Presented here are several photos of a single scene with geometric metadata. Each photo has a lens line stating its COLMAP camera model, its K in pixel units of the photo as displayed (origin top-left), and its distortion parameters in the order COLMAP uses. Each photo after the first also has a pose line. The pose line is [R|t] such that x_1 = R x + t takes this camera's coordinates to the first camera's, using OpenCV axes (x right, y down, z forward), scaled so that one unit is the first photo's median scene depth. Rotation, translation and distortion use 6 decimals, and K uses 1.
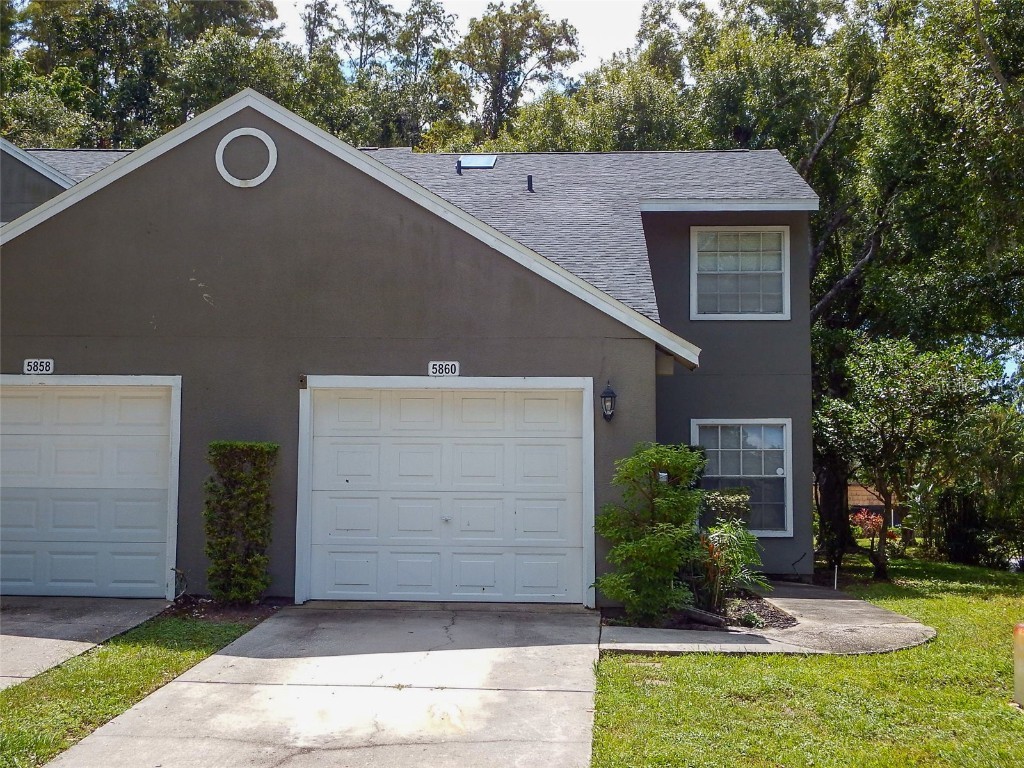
lens RADIAL K [[1355.6, 0, 515.5], [0, 1355.6, 389.4], [0, 0, 1]] dist [0.001901, 0.000000]
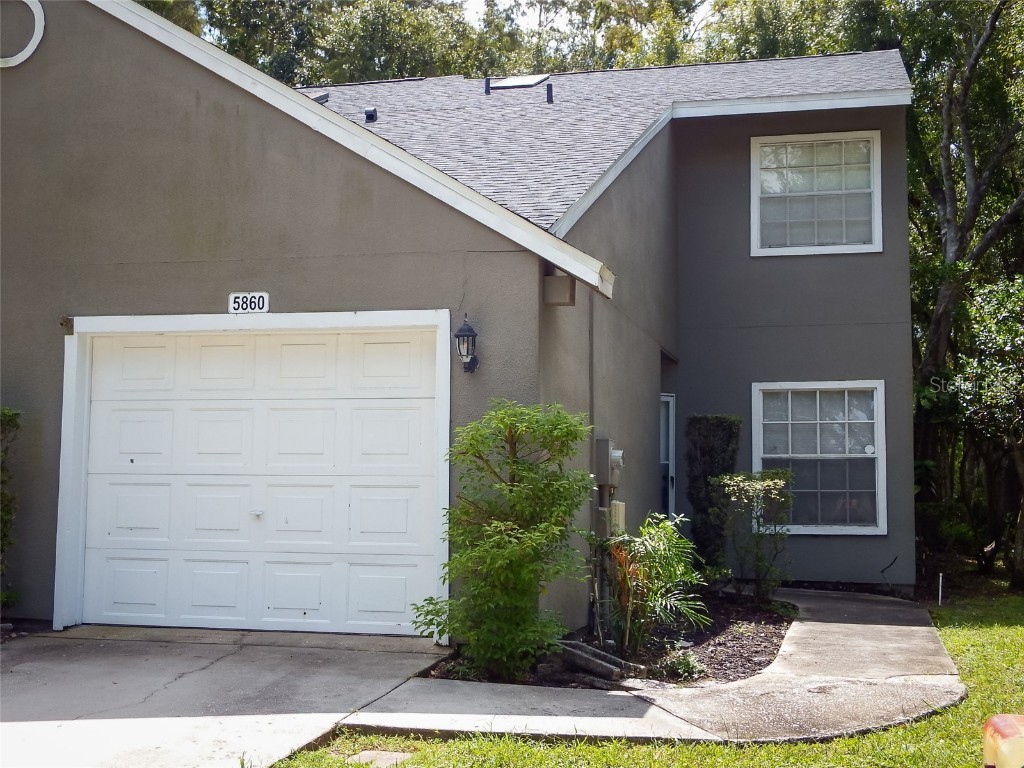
lens RADIAL K [[1355.6, 0, 508.4], [0, 1355.6, 378.0], [0, 0, 1]] dist [0.001901, 0.000000]
pose [[0.983005, -0.014755, -0.182985, 0.208853], [0.015034, 0.999887, 0.000137, 0.026044], [0.182962, -0.002886, 0.983116, 0.321237]]
